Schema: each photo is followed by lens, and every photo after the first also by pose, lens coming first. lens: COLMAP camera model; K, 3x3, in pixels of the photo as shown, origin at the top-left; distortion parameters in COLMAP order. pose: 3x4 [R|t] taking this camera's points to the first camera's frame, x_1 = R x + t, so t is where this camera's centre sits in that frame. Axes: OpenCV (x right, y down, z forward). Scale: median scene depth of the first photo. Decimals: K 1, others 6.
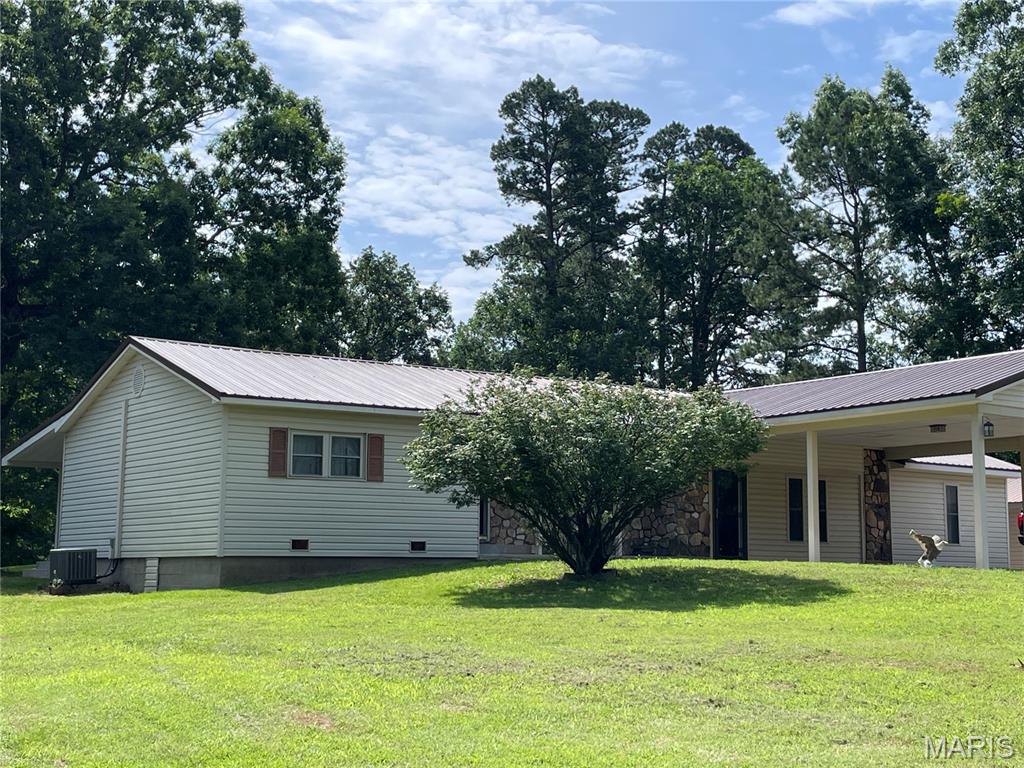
lens RADIAL K [[1500.5, 0, 510.6], [0, 1500.5, 382.7], [0, 0, 1]] dist [0.052193, 0.000000]
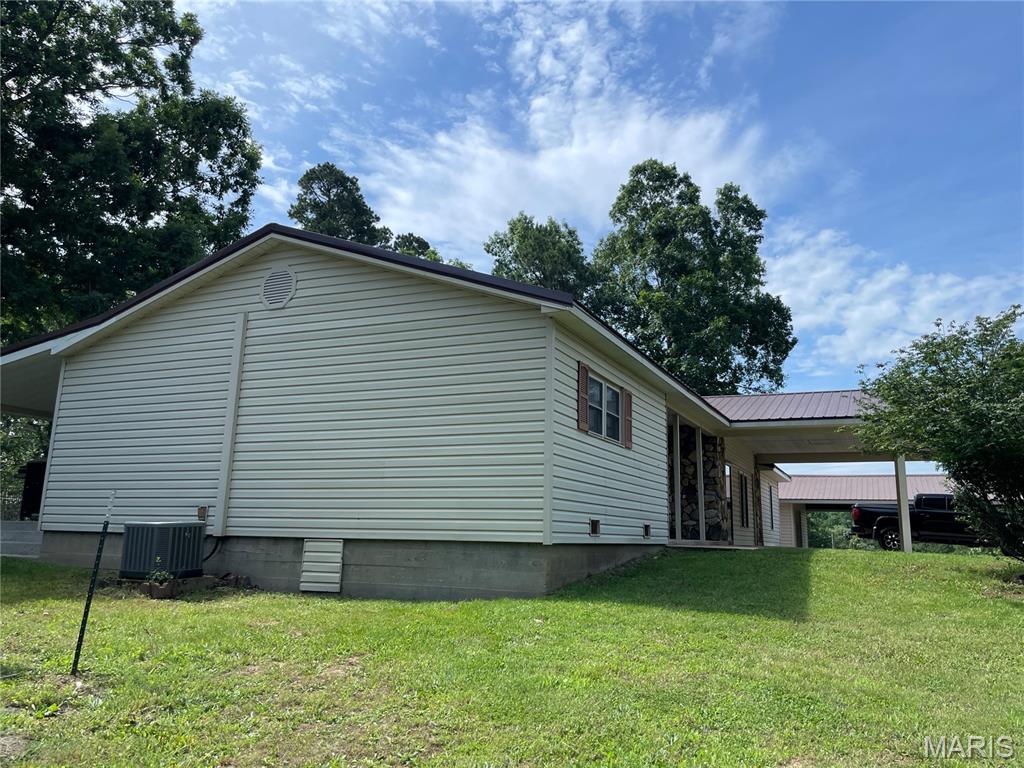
lens RADIAL K [[778.3, 0, 514.0], [0, 778.3, 388.5], [0, 0, 1]] dist [0.081702, -0.114069]
pose [[0.861040, 0.108636, 0.496799, -0.282105], [-0.084666, 0.993905, -0.070599, 0.054430], [-0.501440, 0.018726, 0.864990, 0.530712]]
